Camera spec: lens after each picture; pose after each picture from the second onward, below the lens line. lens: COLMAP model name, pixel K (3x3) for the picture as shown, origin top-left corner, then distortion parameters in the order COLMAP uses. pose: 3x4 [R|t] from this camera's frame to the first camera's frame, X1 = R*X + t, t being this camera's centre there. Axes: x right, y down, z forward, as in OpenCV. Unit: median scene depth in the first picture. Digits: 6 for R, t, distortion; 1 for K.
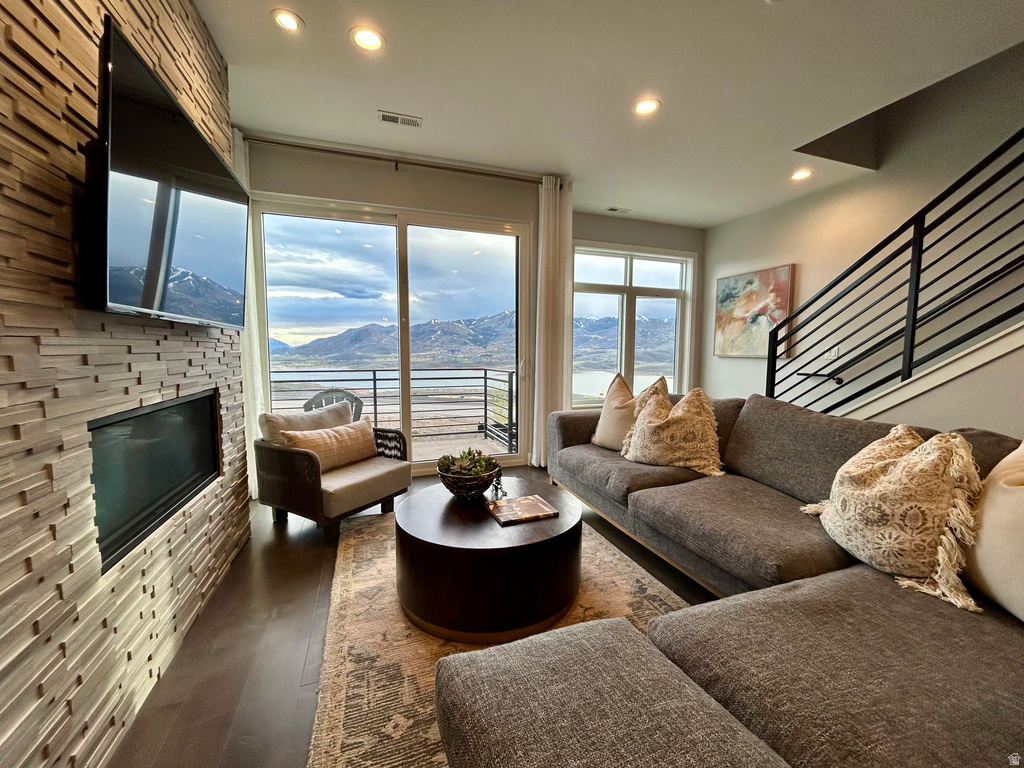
lens RADIAL K [[412.8, 0, 517.1], [0, 412.8, 385.0], [0, 0, 1]] dist [-0.000636, -0.000153]
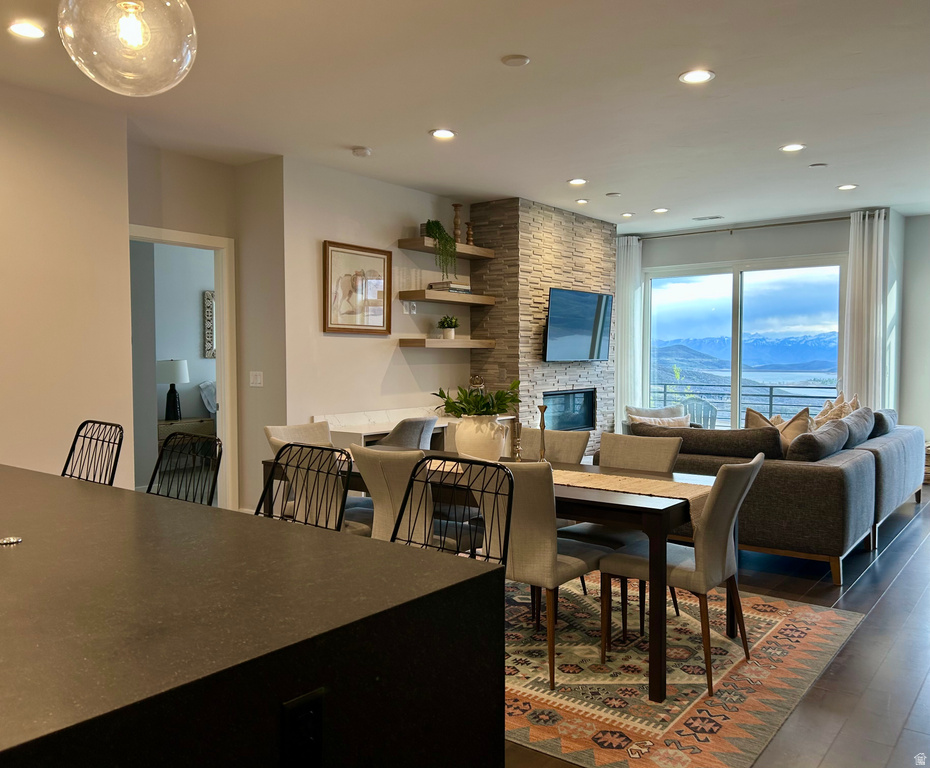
lens RADIAL K [[763.9, 0, 510.0], [0, 763.9, 394.1], [0, 0, 1]] dist [0.081527, -0.092607]
pose [[0.562962, 0.038299, -0.825595, 1.915274], [-0.066540, 0.997783, 0.000914, 0.053180], [0.823800, 0.054420, 0.564263, -1.333319]]
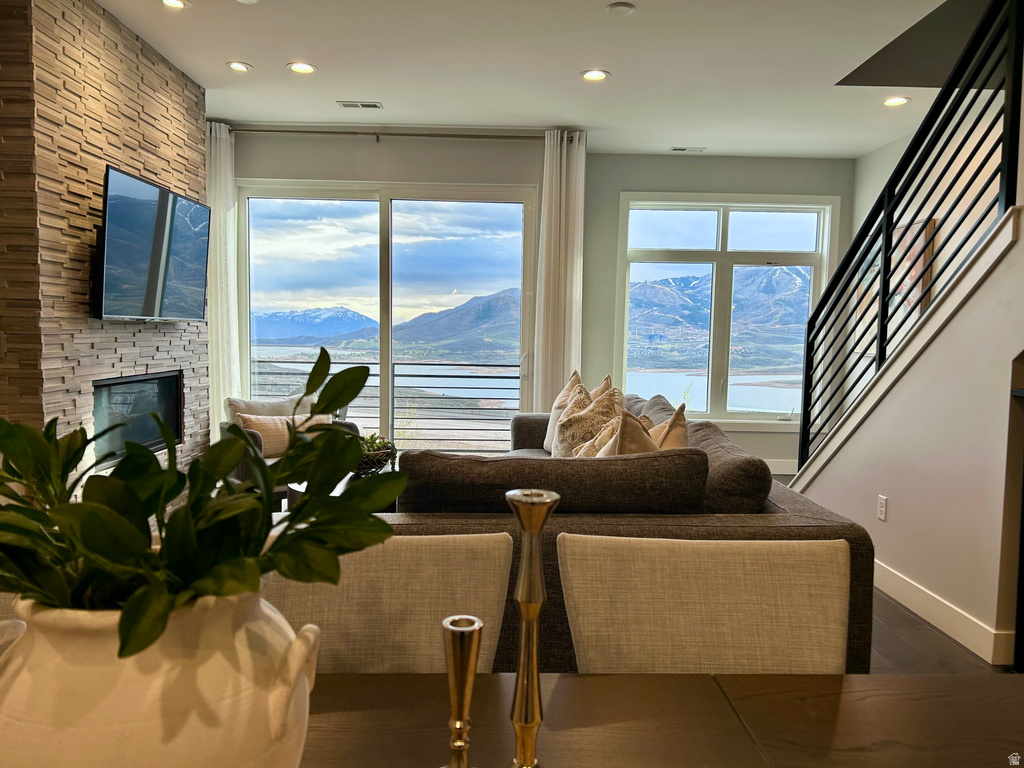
lens RADIAL K [[769.0, 0, 516.2], [0, 769.0, 393.8], [0, 0, 1]] dist [0.044224, -0.040155]
pose [[0.946658, 0.037937, -0.320000, 0.781594], [-0.040763, 0.999167, -0.002135, 0.034926], [0.319652, 0.015066, 0.947415, -0.703200]]
